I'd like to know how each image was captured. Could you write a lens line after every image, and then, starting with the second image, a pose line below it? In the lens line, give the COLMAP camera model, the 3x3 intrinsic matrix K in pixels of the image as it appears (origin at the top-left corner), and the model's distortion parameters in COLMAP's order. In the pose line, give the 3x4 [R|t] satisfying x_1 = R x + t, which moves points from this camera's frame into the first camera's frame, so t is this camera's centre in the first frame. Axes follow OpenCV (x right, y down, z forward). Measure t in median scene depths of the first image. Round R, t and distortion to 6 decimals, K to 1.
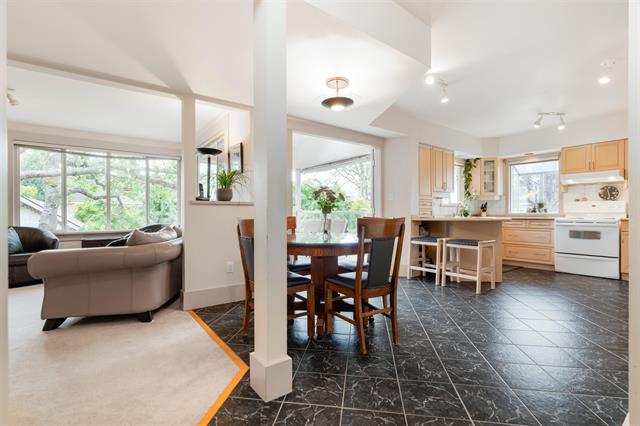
lens RADIAL K [[298.2, 0, 317.2], [0, 298.2, 214.3], [0, 0, 1]] dist [-0.008908, 0.004637]
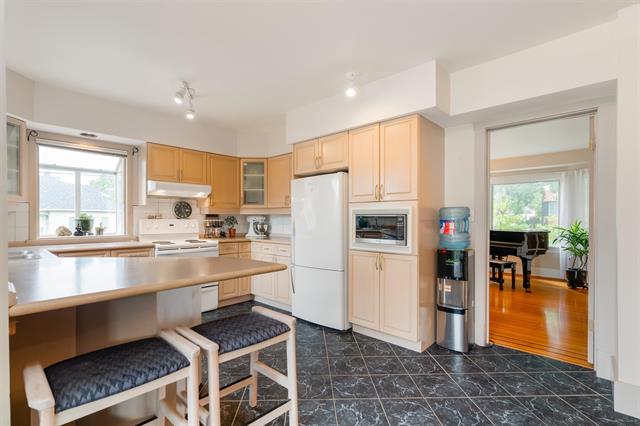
lens RADIAL K [[298.2, 0, 320.0], [0, 298.2, 217.9], [0, 0, 1]] dist [-0.008908, 0.004637]
pose [[-0.188837, 0.004099, 0.982000, 0.069699], [0.001585, 0.999991, -0.003869, -0.045363], [-0.982007, 0.000825, -0.188842, 0.779904]]
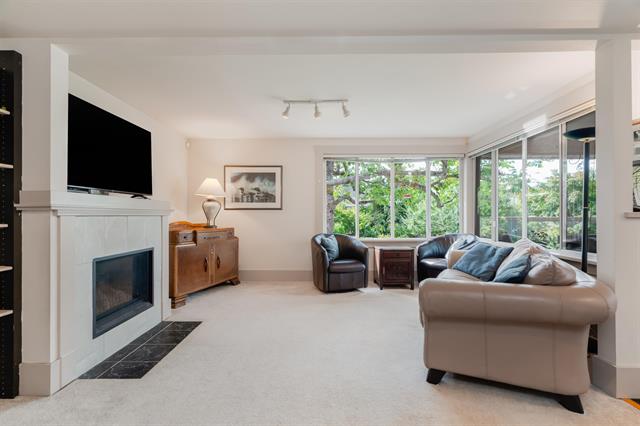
lens RADIAL K [[298.2, 0, 320.6], [0, 298.2, 212.2], [0, 0, 1]] dist [-0.008908, 0.004637]
pose [[0.798913, -0.002641, -0.601441, -0.340886], [-0.001372, 0.999980, -0.006213, -0.026118], [0.601445, 0.005788, 0.798893, 0.102636]]
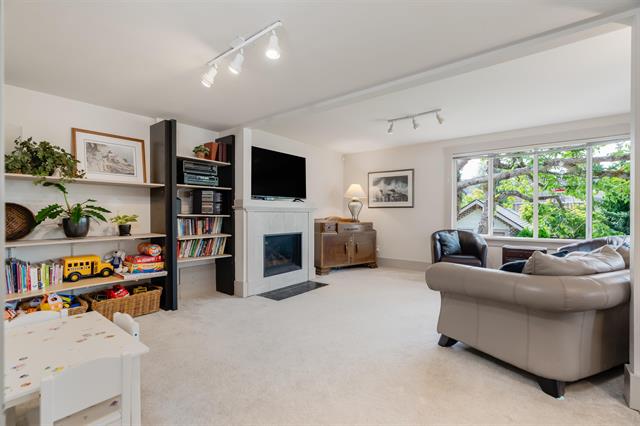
lens RADIAL K [[298.2, 0, 319.9], [0, 298.2, 212.2], [0, 0, 1]] dist [-0.008908, 0.004637]
pose [[0.261999, -0.000096, -0.965068, -0.041937], [-0.002427, 0.999997, -0.000758, -0.021207], [0.965065, 0.002541, 0.261998, 0.184748]]
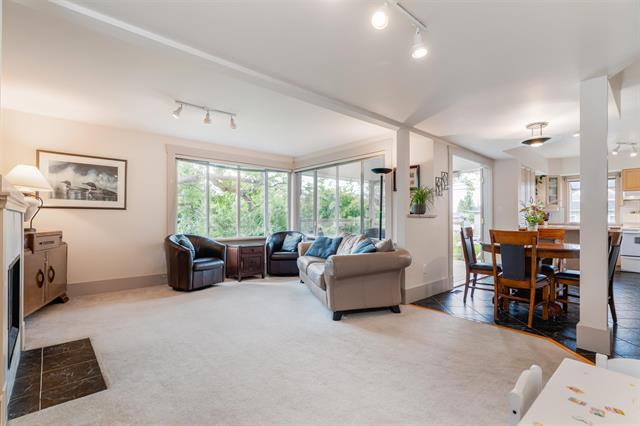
lens RADIAL K [[298.2, 0, 320.2], [0, 298.2, 217.4], [0, 0, 1]] dist [-0.008908, 0.004637]
pose [[0.996315, 0.005598, 0.085588, -0.547746], [-0.005183, 0.999974, -0.005069, -0.015196], [-0.085614, 0.004607, 0.996318, -0.112985]]
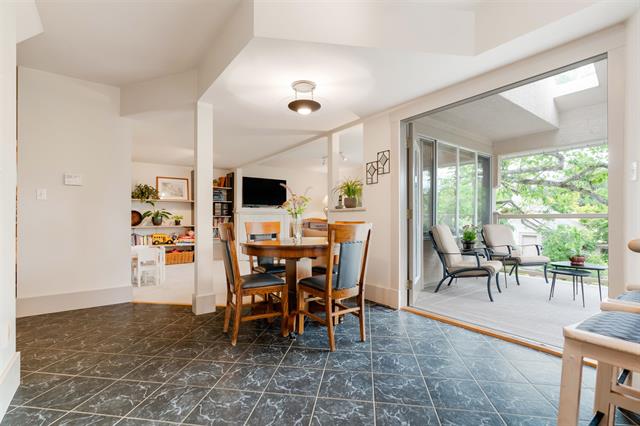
lens RADIAL K [[298.2, 0, 321.5], [0, 298.2, 215.9], [0, 0, 1]] dist [-0.008908, 0.004637]
pose [[0.002702, -0.008581, -0.999960, 0.583569], [0.001526, 0.999962, -0.008577, -0.001629], [0.999995, -0.001503, 0.002715, 0.593623]]
